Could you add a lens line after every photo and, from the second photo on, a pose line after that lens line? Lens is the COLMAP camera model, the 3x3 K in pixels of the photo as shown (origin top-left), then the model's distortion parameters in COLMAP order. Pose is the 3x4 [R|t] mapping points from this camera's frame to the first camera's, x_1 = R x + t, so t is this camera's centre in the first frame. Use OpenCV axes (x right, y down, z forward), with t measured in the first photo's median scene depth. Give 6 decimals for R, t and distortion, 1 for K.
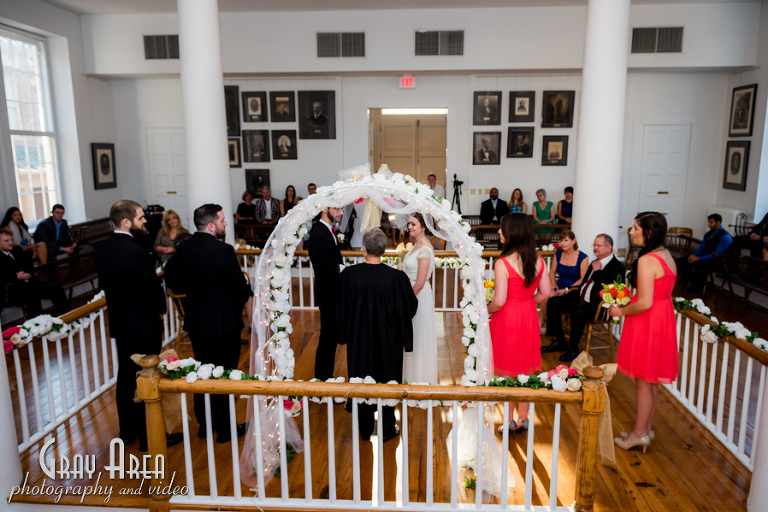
lens RADIAL K [[542.4, 0, 384.0], [0, 542.4, 256.0], [0, 0, 1]] dist [-0.023875, 0.002738]
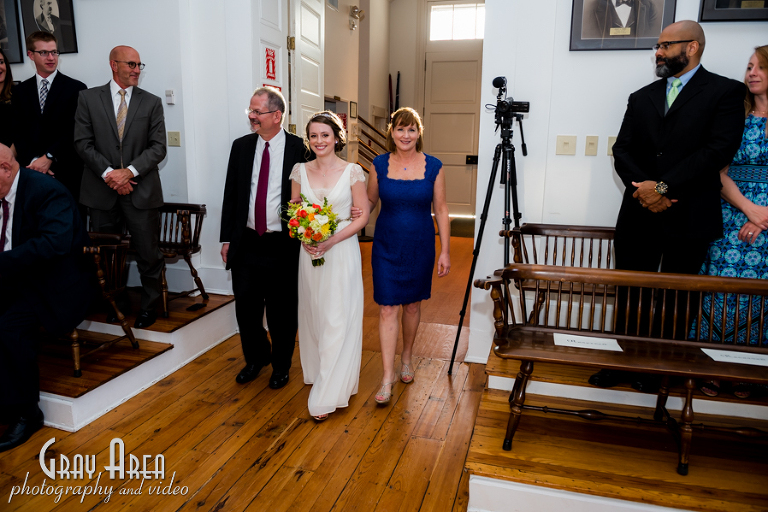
lens RADIAL K [[542.4, 0, 384.0], [0, 542.4, 256.0], [0, 0, 1]] dist [-0.023875, 0.002738]
pose [[0.988525, 0.047855, -0.143276, 0.115863], [-0.041420, 0.998009, 0.047565, -0.071316], [0.145267, -0.041085, 0.988539, 0.716832]]
